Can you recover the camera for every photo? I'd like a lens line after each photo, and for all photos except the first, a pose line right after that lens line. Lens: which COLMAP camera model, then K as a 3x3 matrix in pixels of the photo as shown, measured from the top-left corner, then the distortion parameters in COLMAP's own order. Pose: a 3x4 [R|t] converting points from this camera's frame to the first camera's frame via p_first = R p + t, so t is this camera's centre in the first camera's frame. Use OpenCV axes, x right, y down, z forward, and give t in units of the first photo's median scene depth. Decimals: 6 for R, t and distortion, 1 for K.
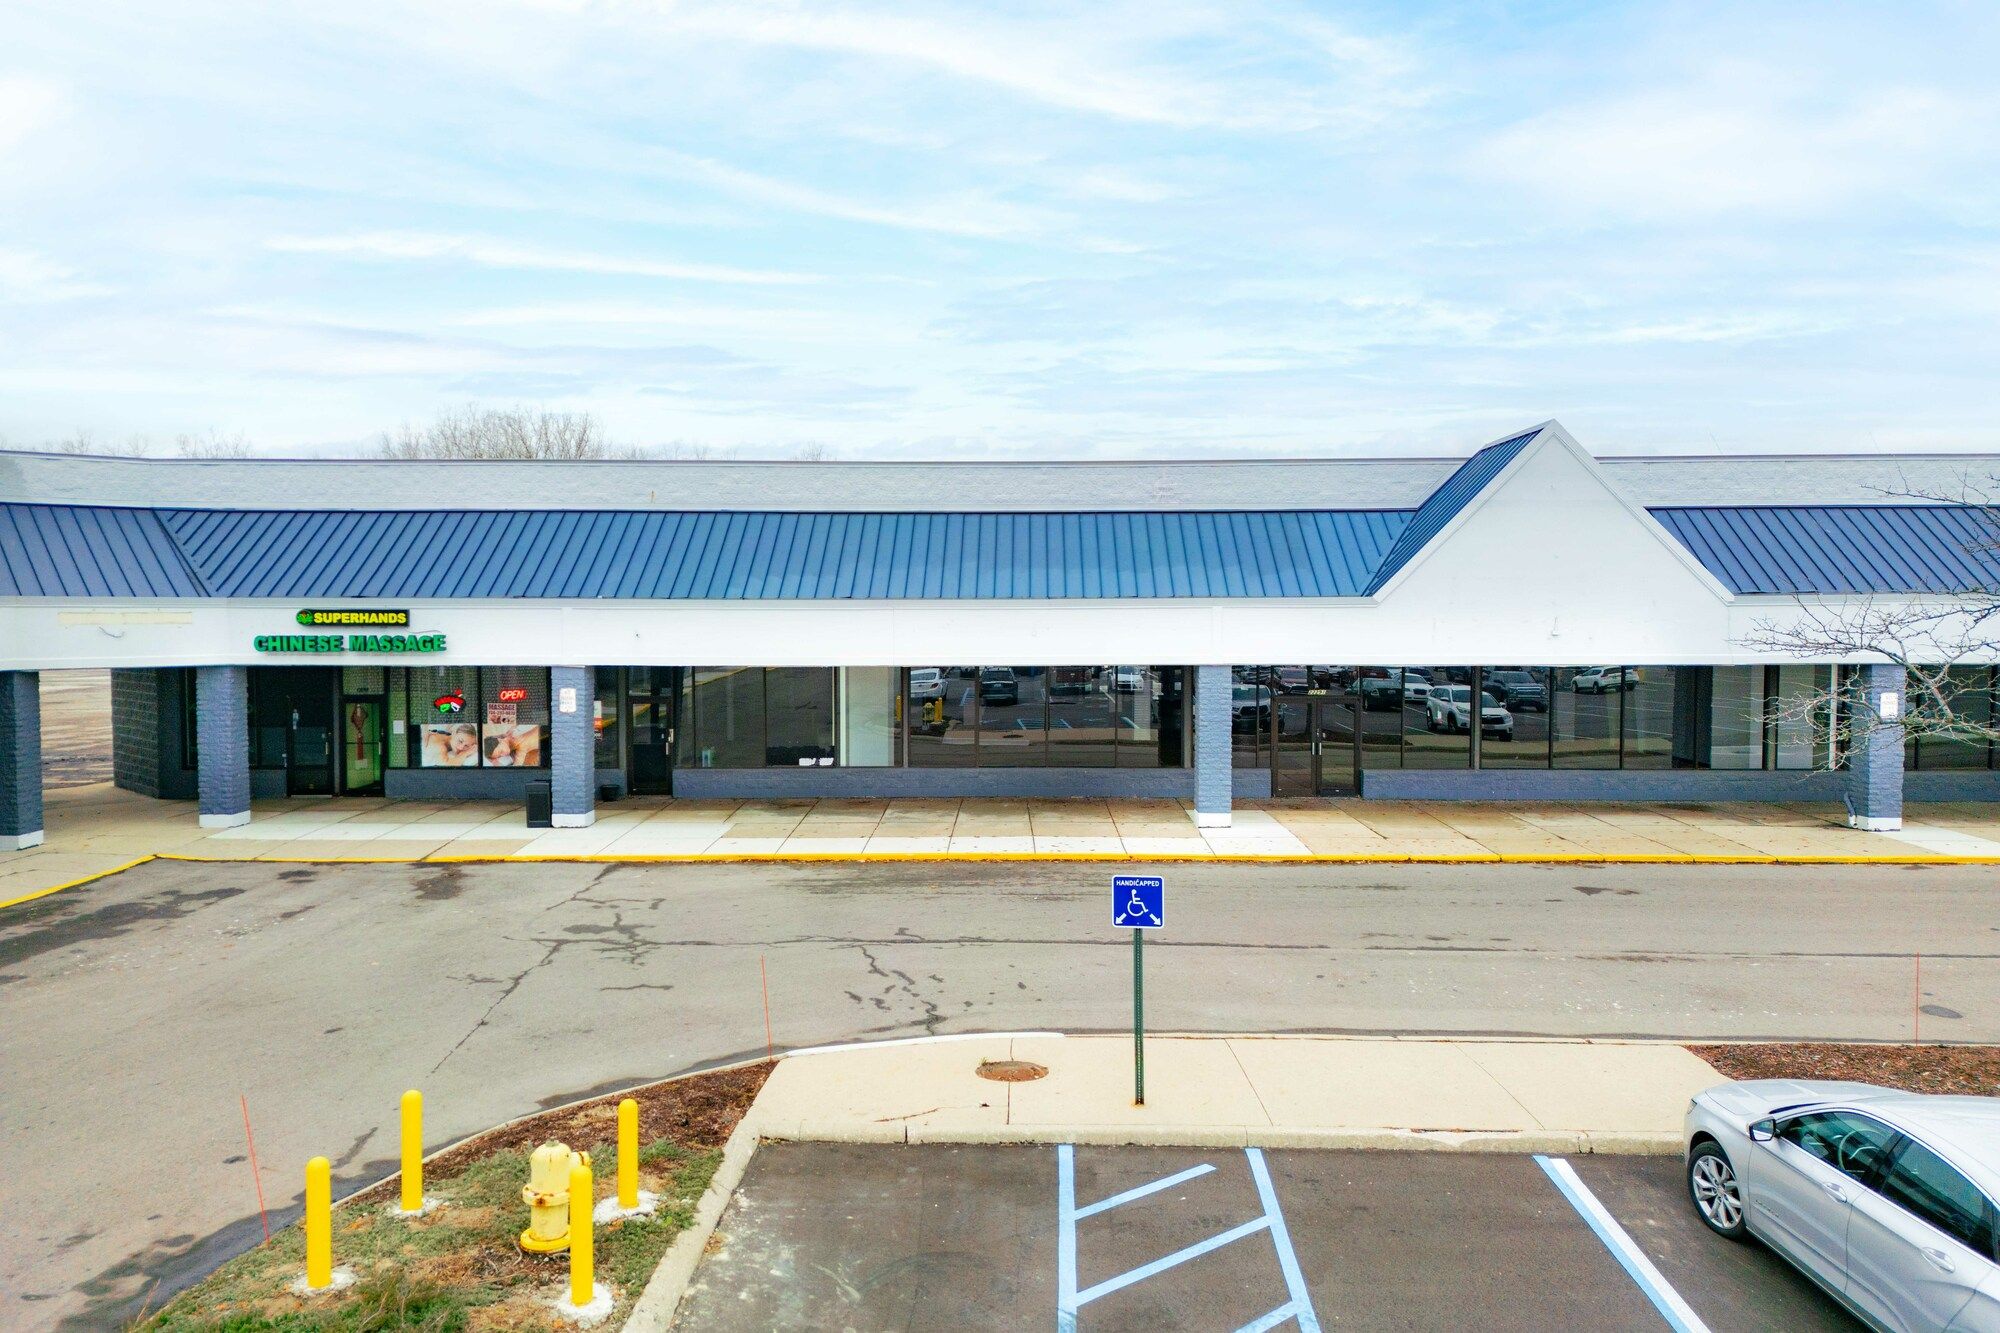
lens RADIAL K [[1634.2, 0, 999.1], [0, 1634.2, 615.8], [0, 0, 1]] dist [0.169252, 0.001335]
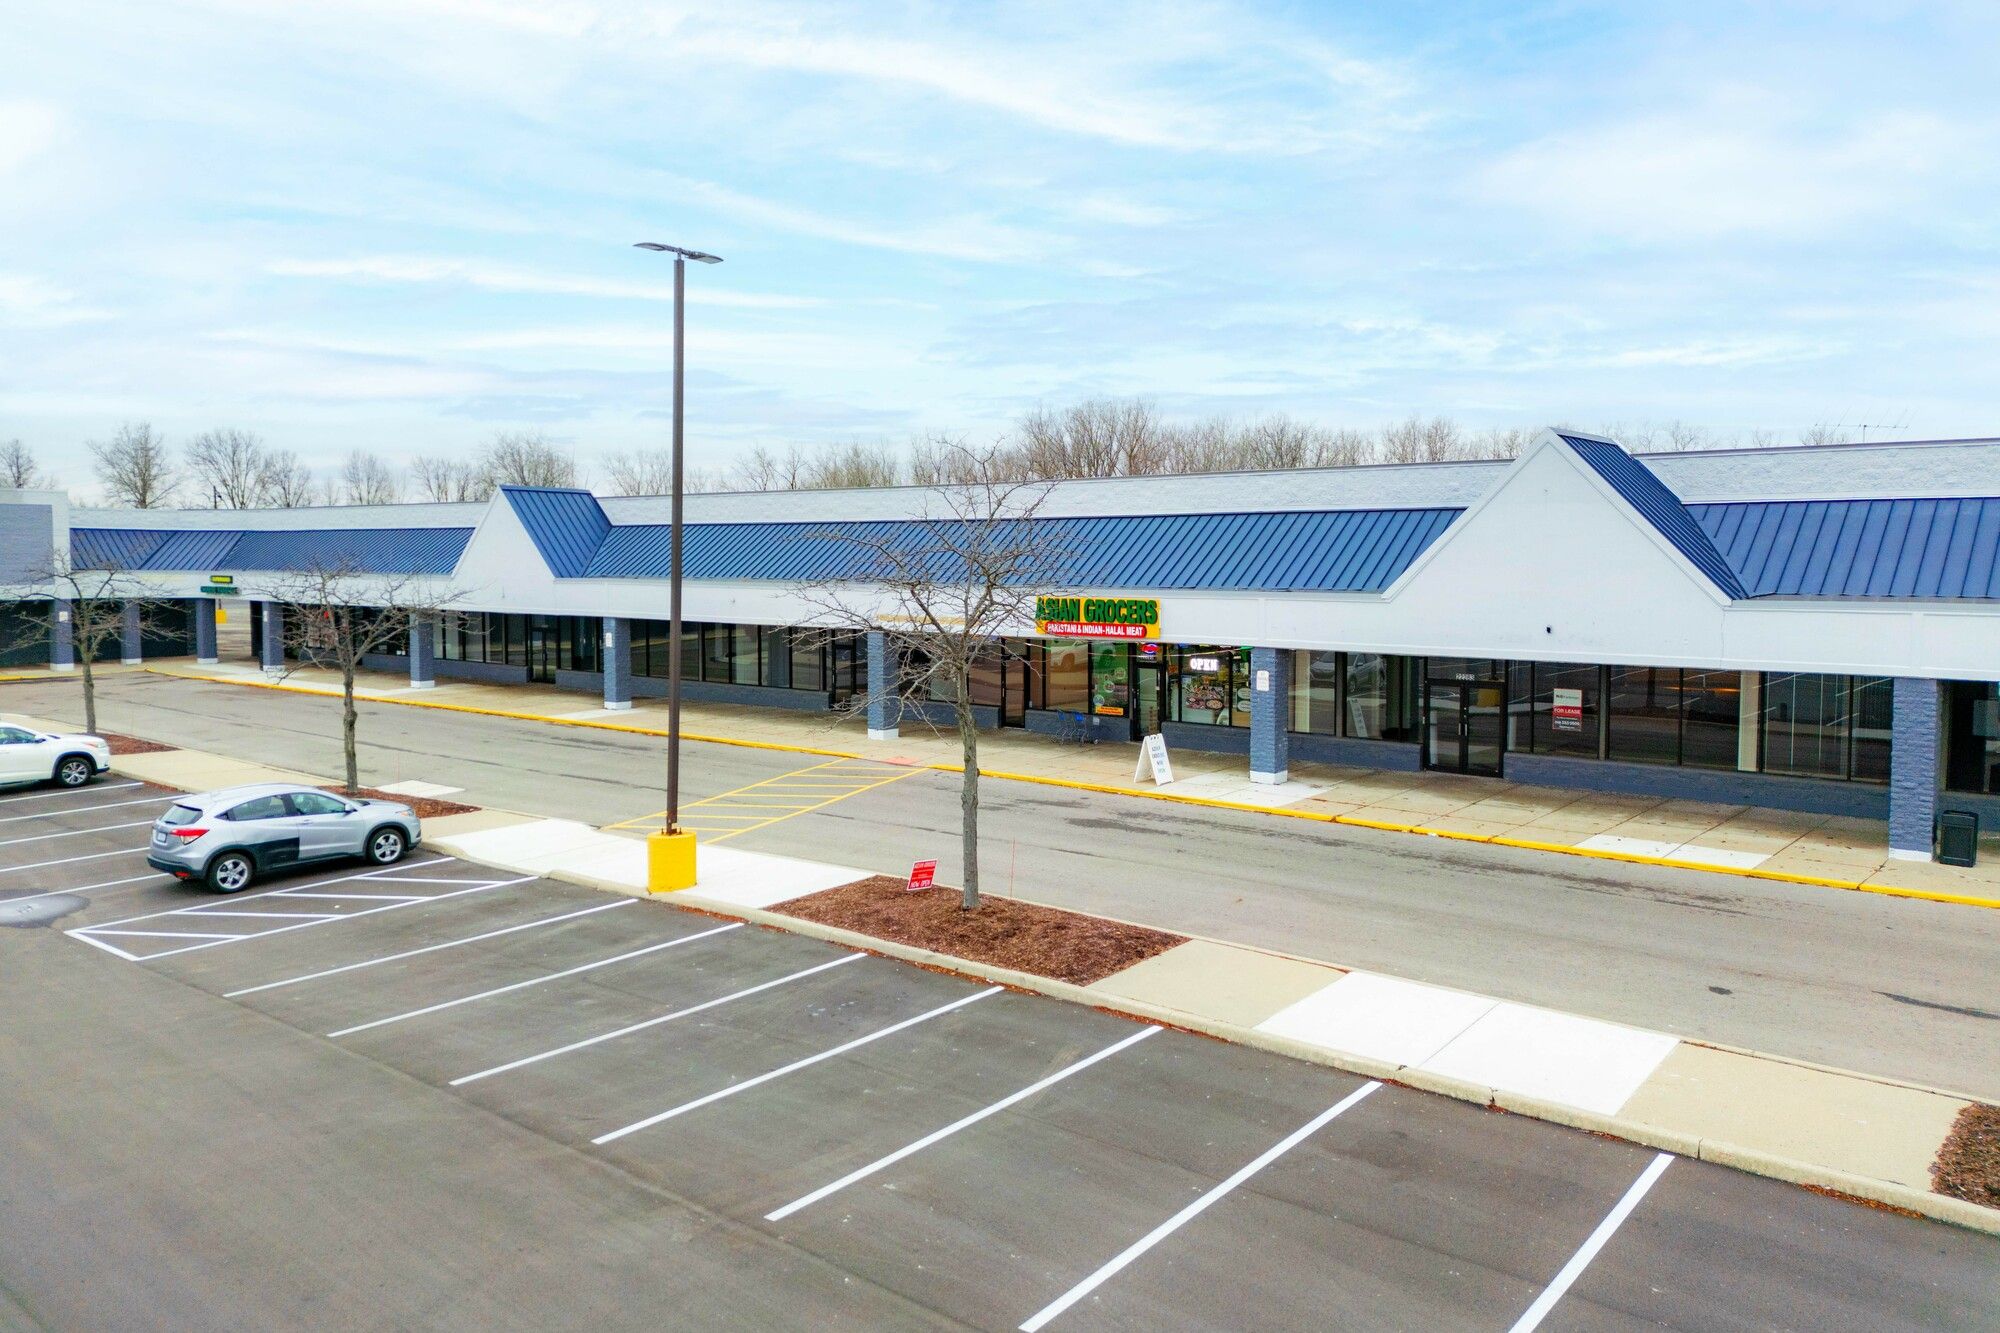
lens RADIAL K [[1634.2, 0, 999.1], [0, 1634.2, 615.8], [0, 0, 1]] dist [0.169252, 0.001335]
pose [[0.788252, 0.030536, -0.614595, 0.703262], [-0.028506, 0.999508, 0.013100, -0.002903], [0.614693, 0.007194, 0.788734, -0.064059]]
